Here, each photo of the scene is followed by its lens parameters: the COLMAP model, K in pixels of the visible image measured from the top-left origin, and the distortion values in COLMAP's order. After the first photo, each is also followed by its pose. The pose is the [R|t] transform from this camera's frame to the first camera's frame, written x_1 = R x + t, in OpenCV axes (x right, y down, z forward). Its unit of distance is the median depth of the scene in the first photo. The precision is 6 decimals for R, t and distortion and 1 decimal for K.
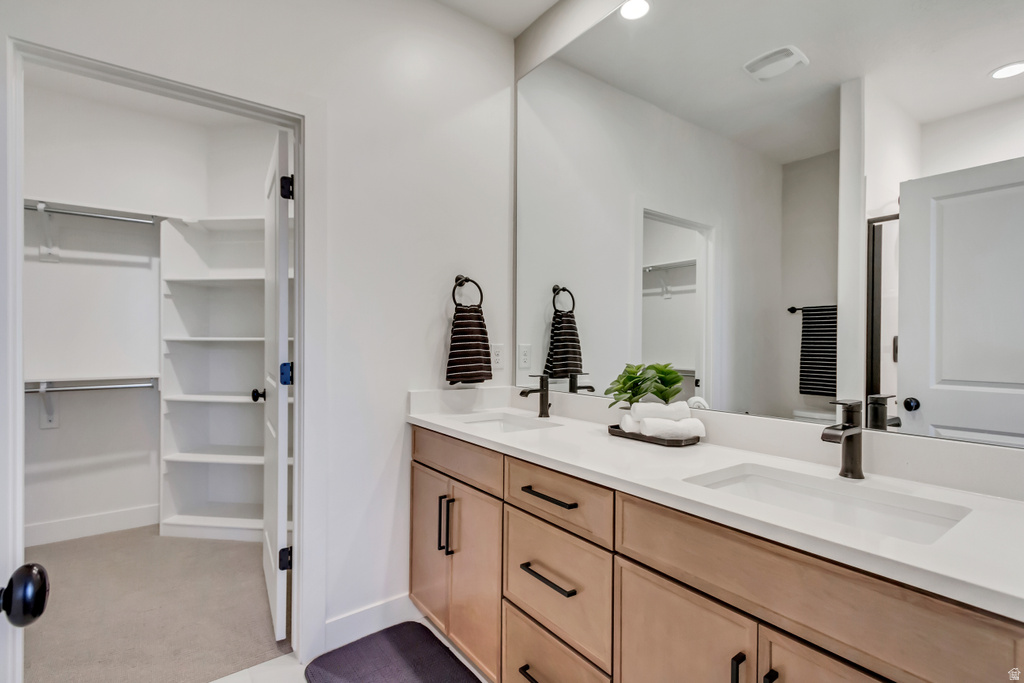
lens RADIAL K [[481.3, 0, 512.0], [0, 481.3, 341.5], [0, 0, 1]] dist [0.020400, 0.000223]
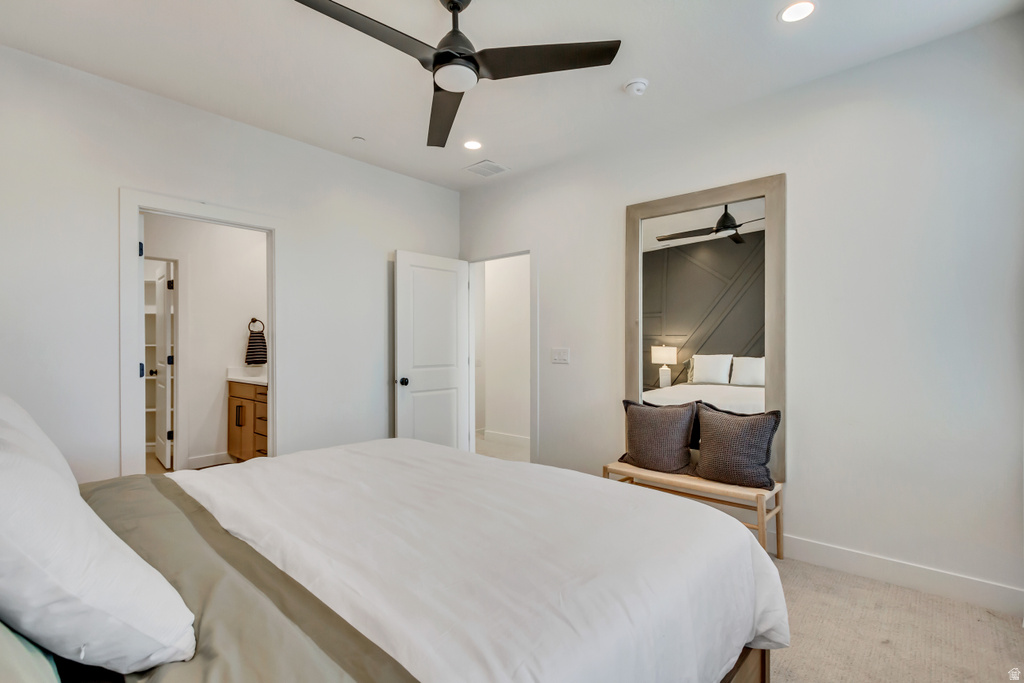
lens RADIAL K [[481.3, 0, 512.0], [0, 481.3, 341.5], [0, 0, 1]] dist [0.020400, 0.000223]
pose [[0.983350, -0.005347, 0.181645, 0.732269], [0.005996, 0.999977, -0.003023, -0.009640], [-0.181624, 0.004061, 0.983360, -1.611787]]
